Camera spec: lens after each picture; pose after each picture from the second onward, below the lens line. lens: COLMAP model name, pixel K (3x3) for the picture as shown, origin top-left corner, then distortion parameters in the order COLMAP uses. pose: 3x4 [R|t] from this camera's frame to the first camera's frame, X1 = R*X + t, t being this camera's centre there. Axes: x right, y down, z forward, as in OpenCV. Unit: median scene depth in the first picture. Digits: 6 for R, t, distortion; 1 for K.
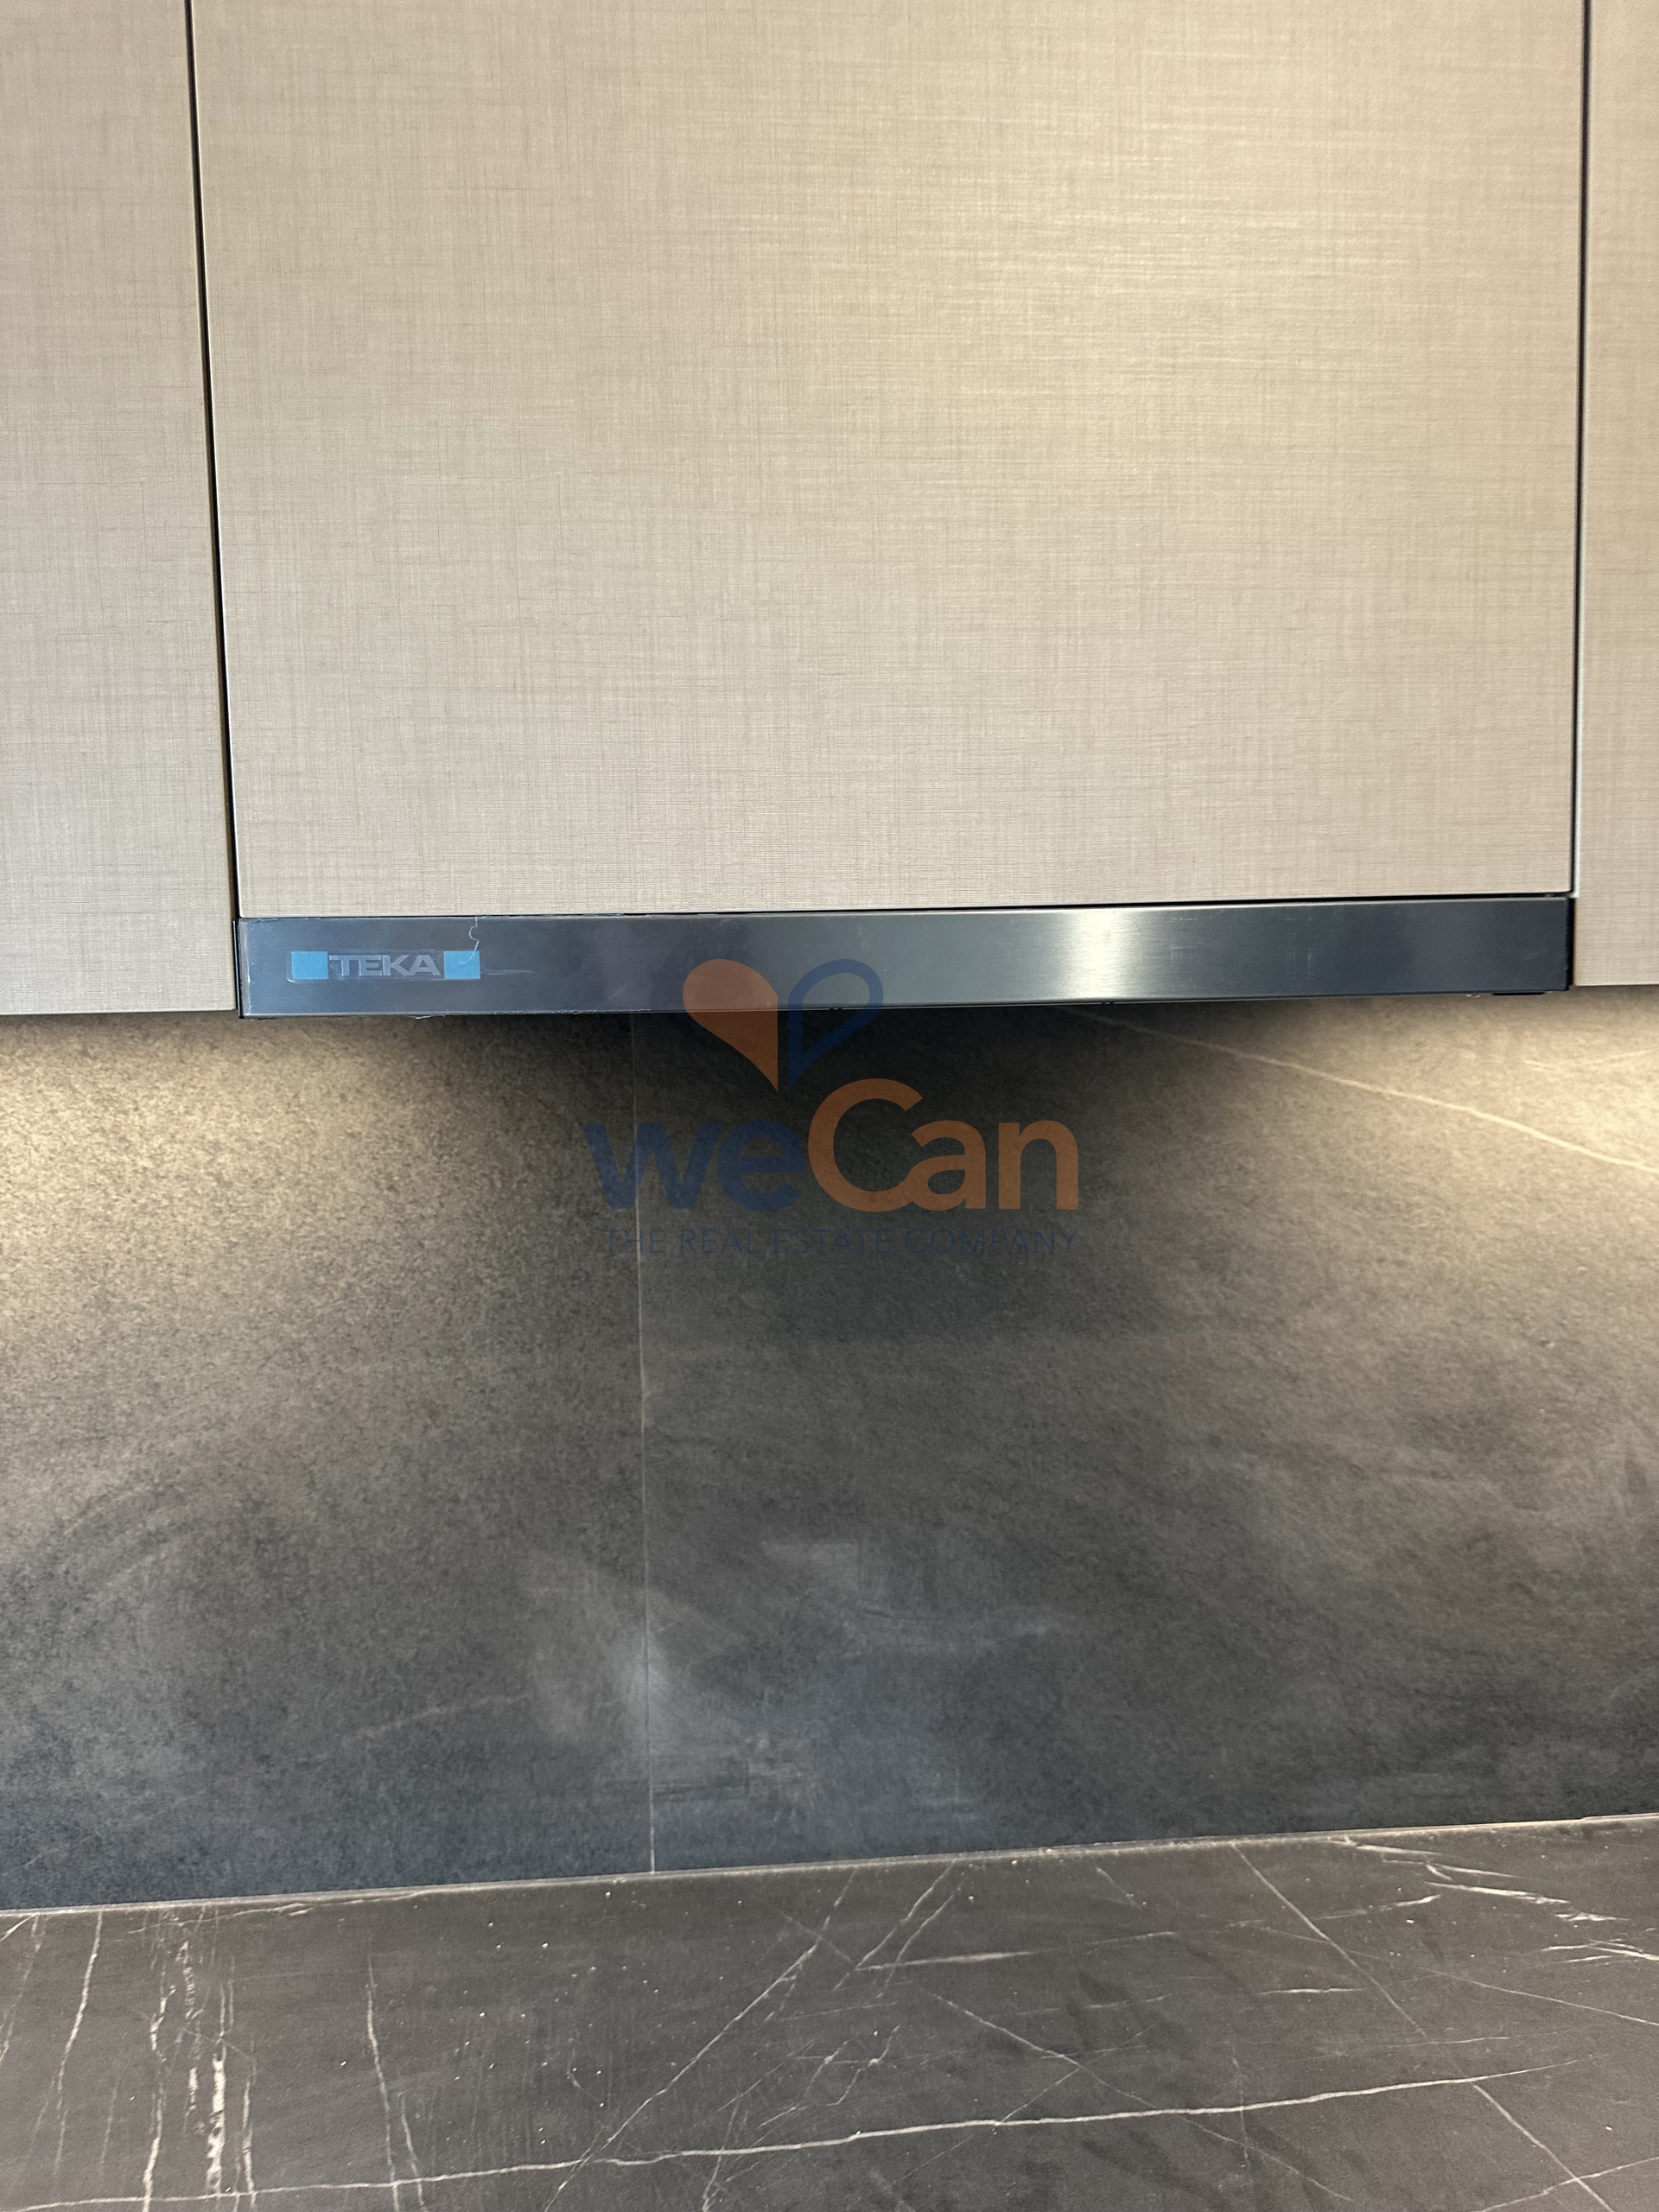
lens RADIAL K [[1556.2, 0, 828.7], [0, 1556.2, 1110.2], [0, 0, 1]] dist [0.036594, -0.049375]
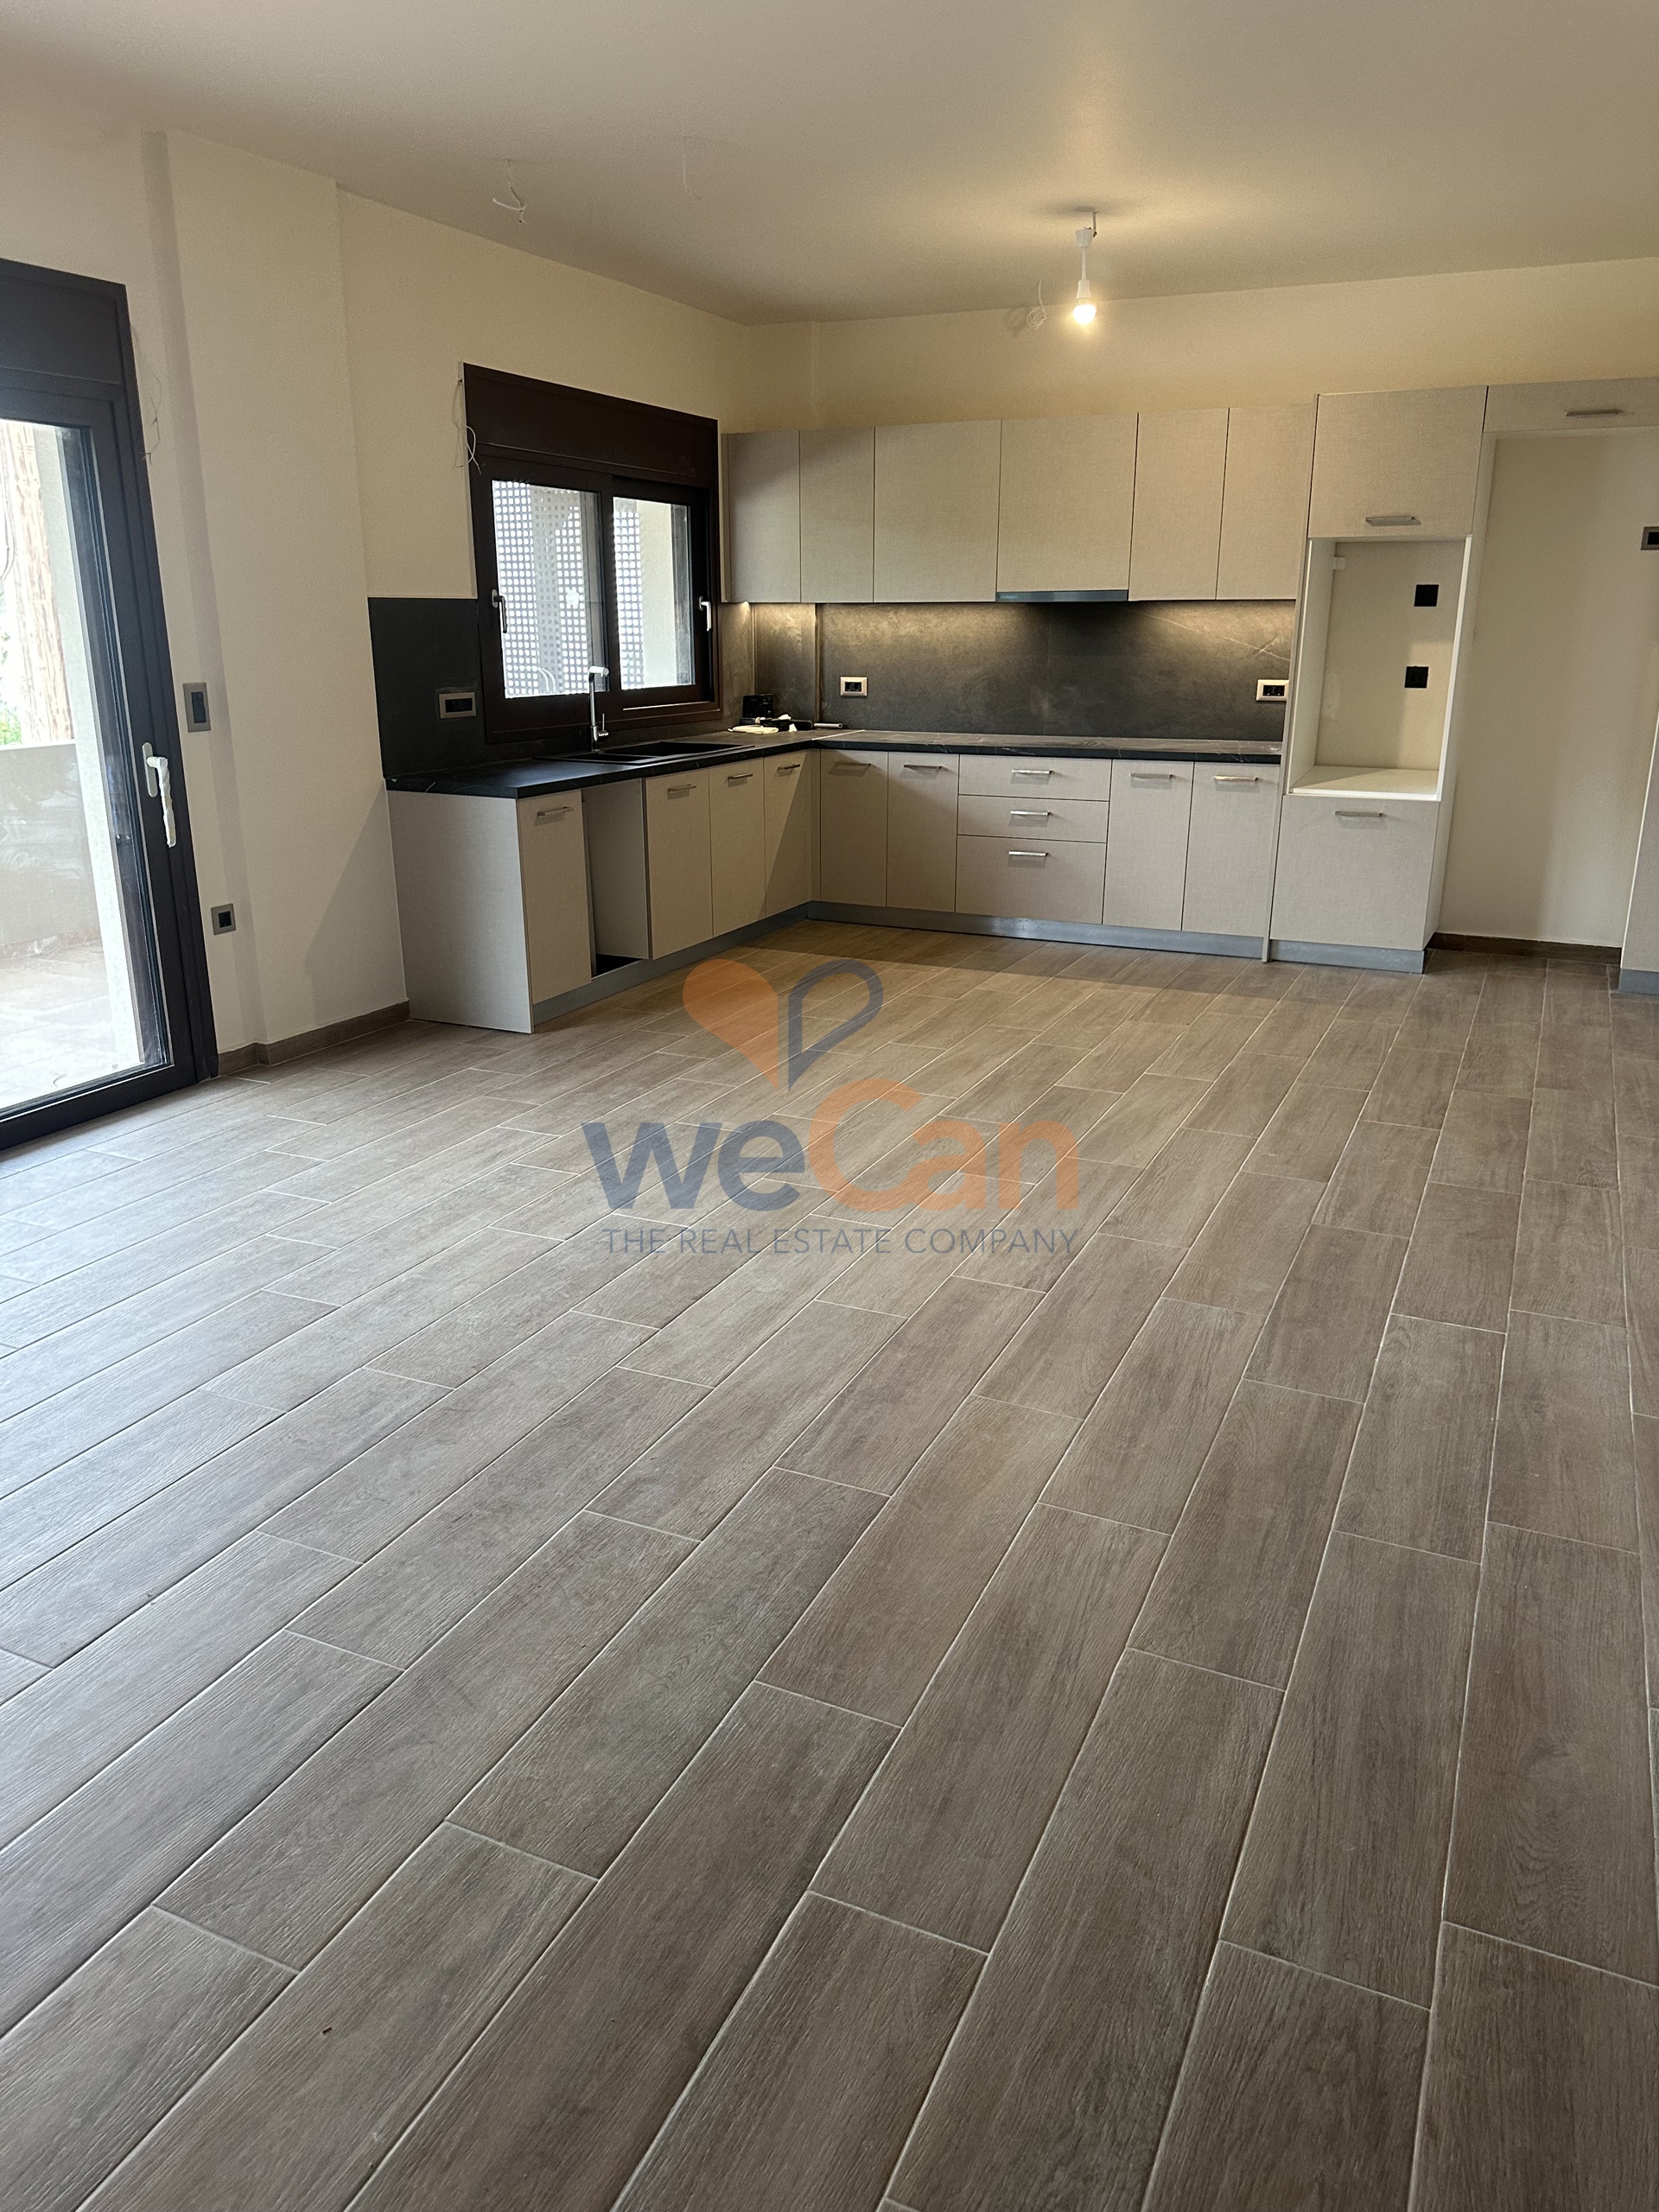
lens RADIAL K [[1556.2, 0, 837.2], [0, 1556.2, 1111.2], [0, 0, 1]] dist [0.036594, -0.049375]
pose [[0.876845, 0.159395, -0.453582, 2.504996], [-0.048073, 0.967782, 0.247158, 0.435370], [0.478364, -0.194914, 0.856257, -5.743550]]
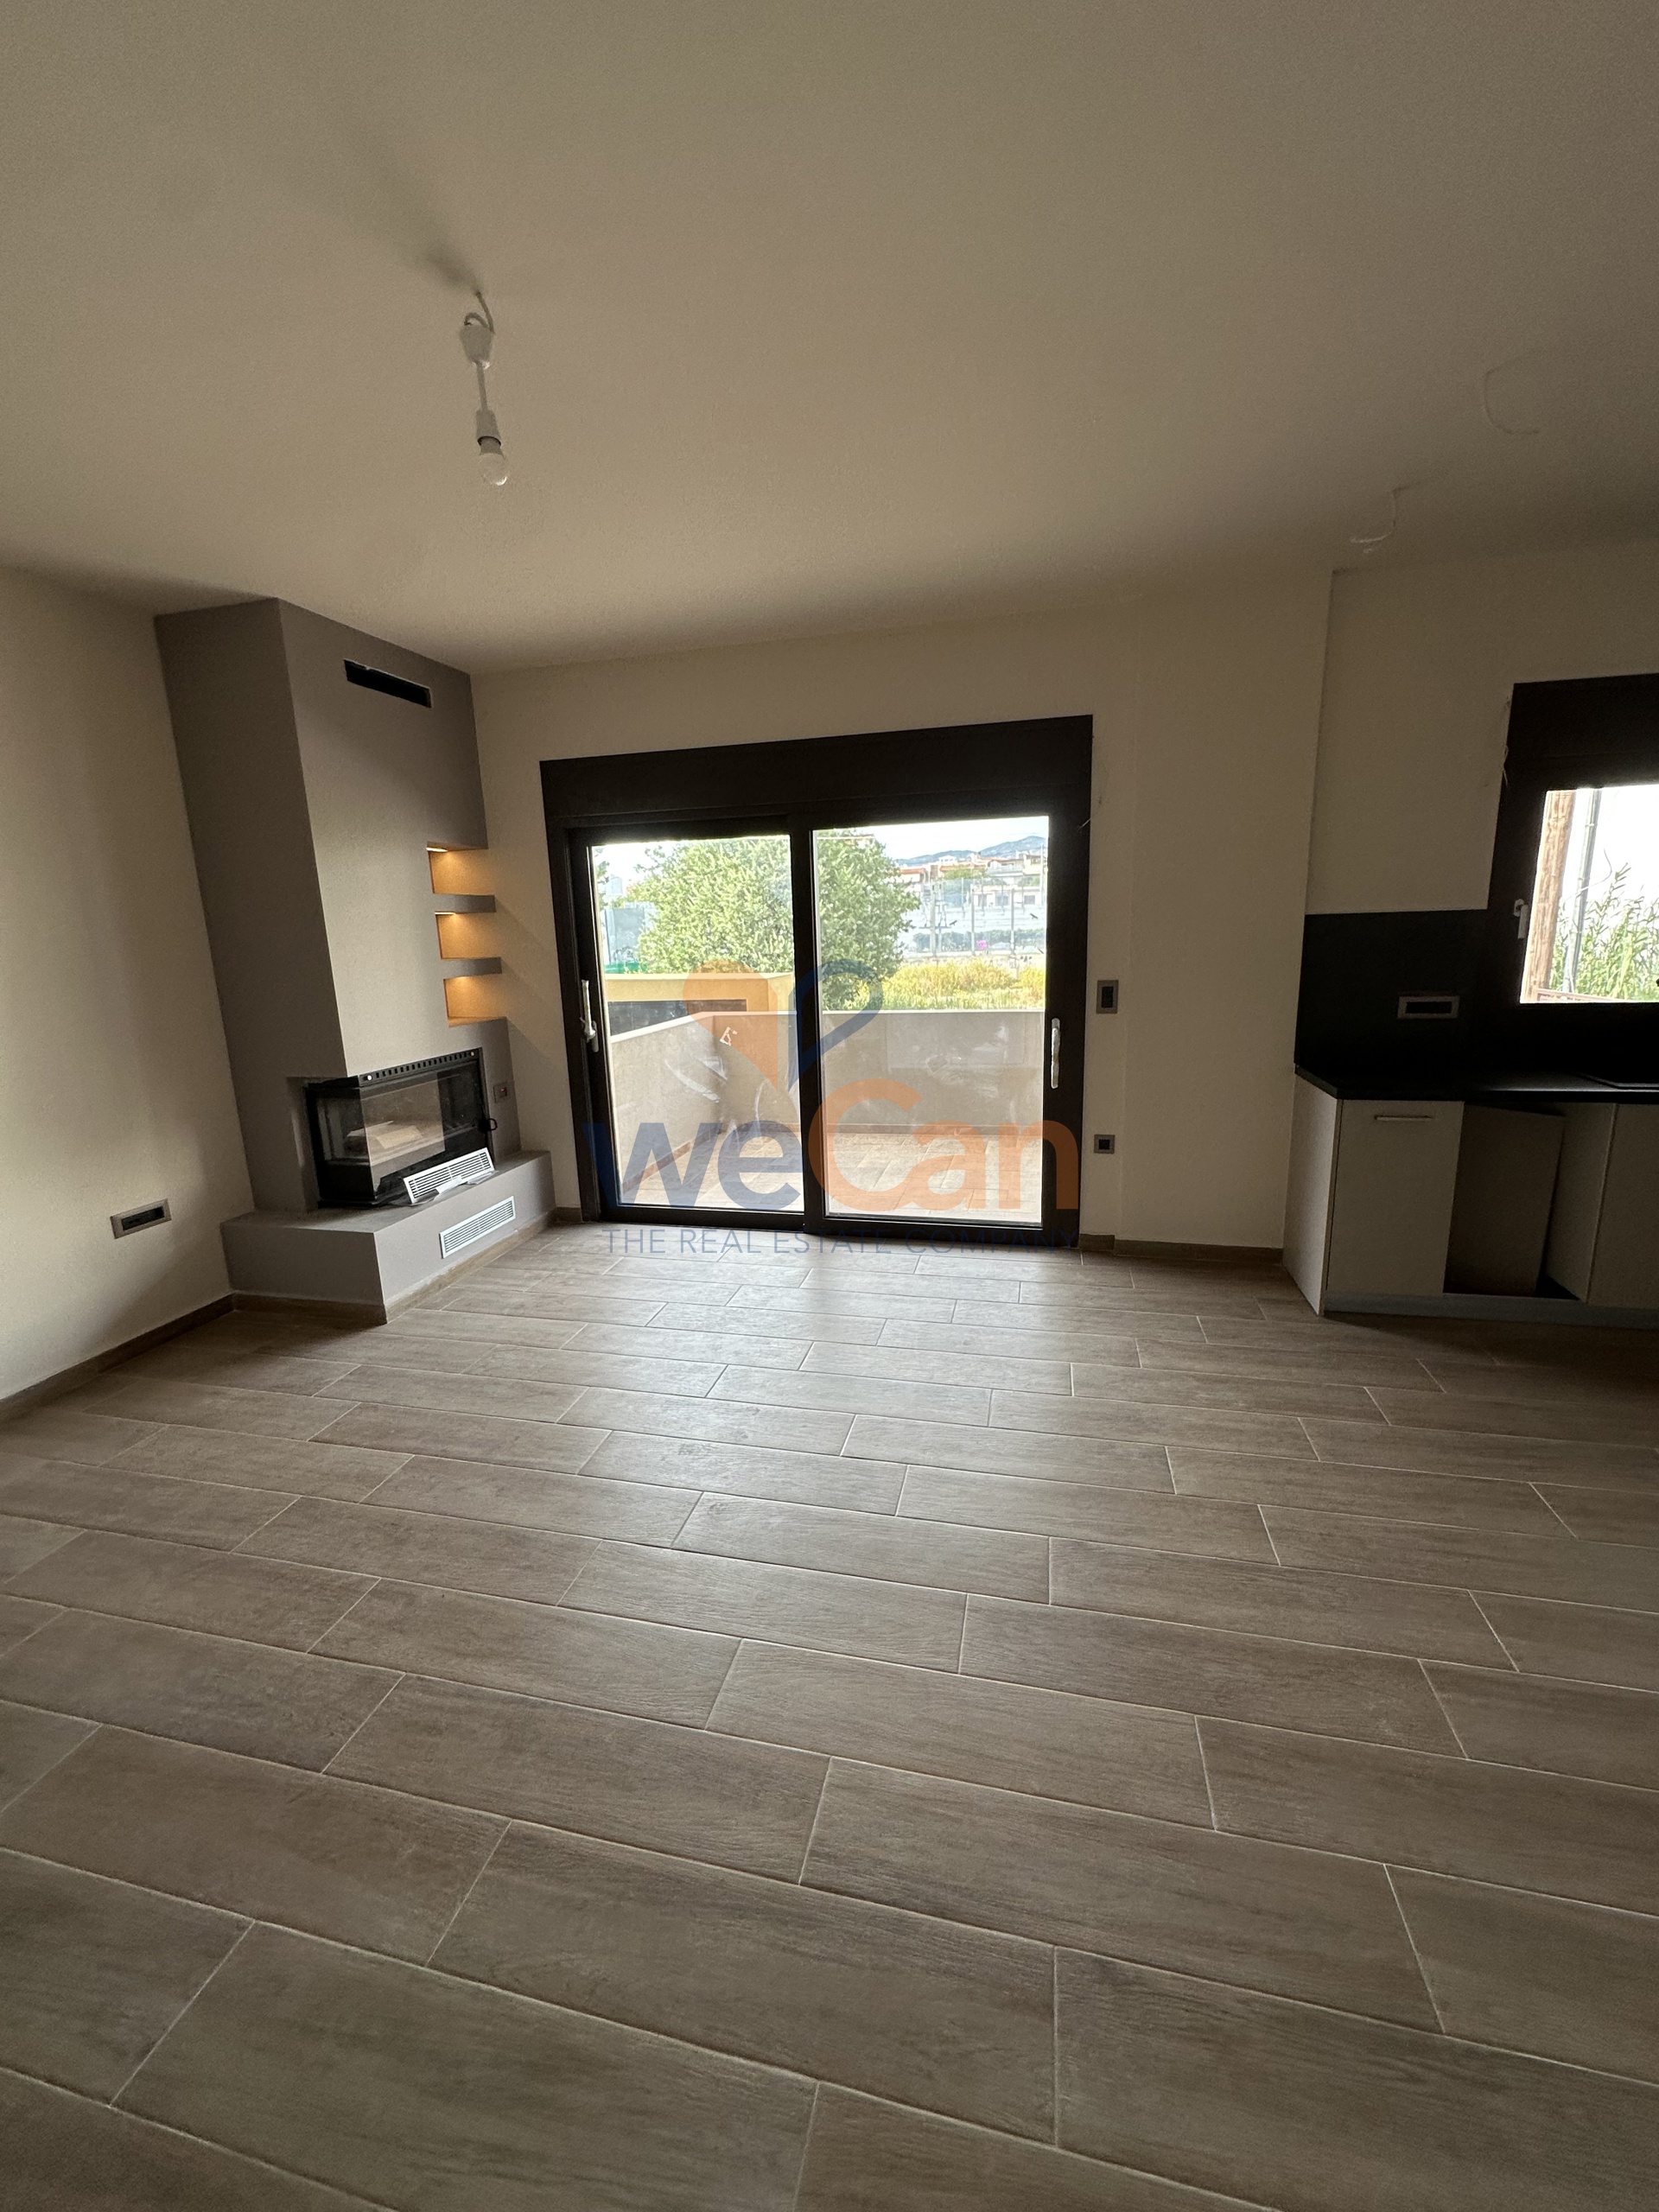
lens RADIAL K [[877.9, 0, 833.0], [0, 877.9, 1114.2], [0, 0, 1]] dist [-0.008695, -0.000832]
pose [[-0.306381, 0.223218, -0.925367, 2.415232], [-0.034894, 0.968830, 0.245256, 0.148289], [0.951269, 0.107432, -0.289042, -2.616097]]
